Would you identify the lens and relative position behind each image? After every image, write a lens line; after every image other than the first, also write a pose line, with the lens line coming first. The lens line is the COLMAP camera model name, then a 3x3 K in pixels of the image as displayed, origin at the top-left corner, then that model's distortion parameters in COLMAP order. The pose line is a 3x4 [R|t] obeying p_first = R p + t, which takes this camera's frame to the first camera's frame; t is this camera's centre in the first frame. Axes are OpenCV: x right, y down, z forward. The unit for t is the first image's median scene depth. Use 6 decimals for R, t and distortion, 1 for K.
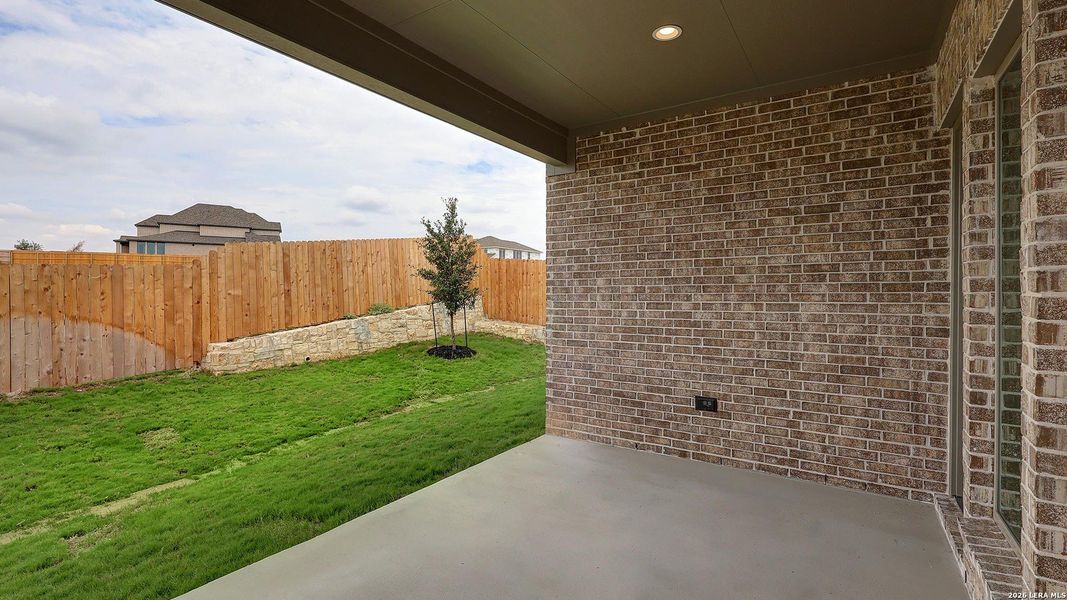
lens RADIAL K [[482.4, 0, 533.5], [0, 482.4, 300.0], [0, 0, 1]] dist [0.001044, 0.000133]
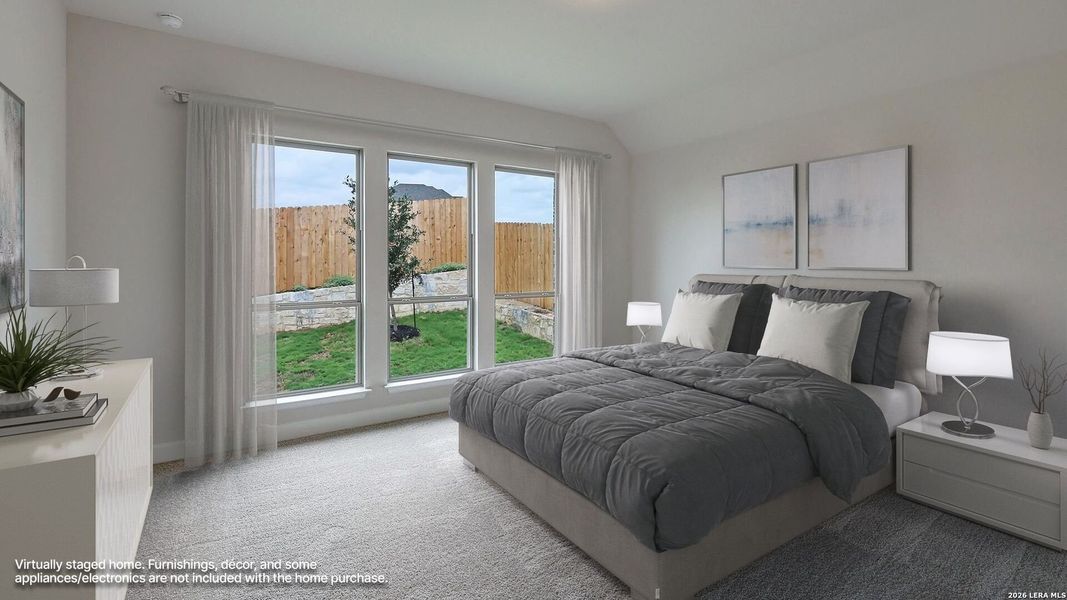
lens RADIAL K [[487.7, 0, 534.3], [0, 487.7, 264.1], [0, 0, 1]] dist [0.000412, 0.000092]
pose [[0.922351, 0.005390, -0.386315, 0.394136], [-0.008848, 0.999935, -0.007172, -0.010096], [0.386251, 0.010033, 0.922339, 0.301173]]
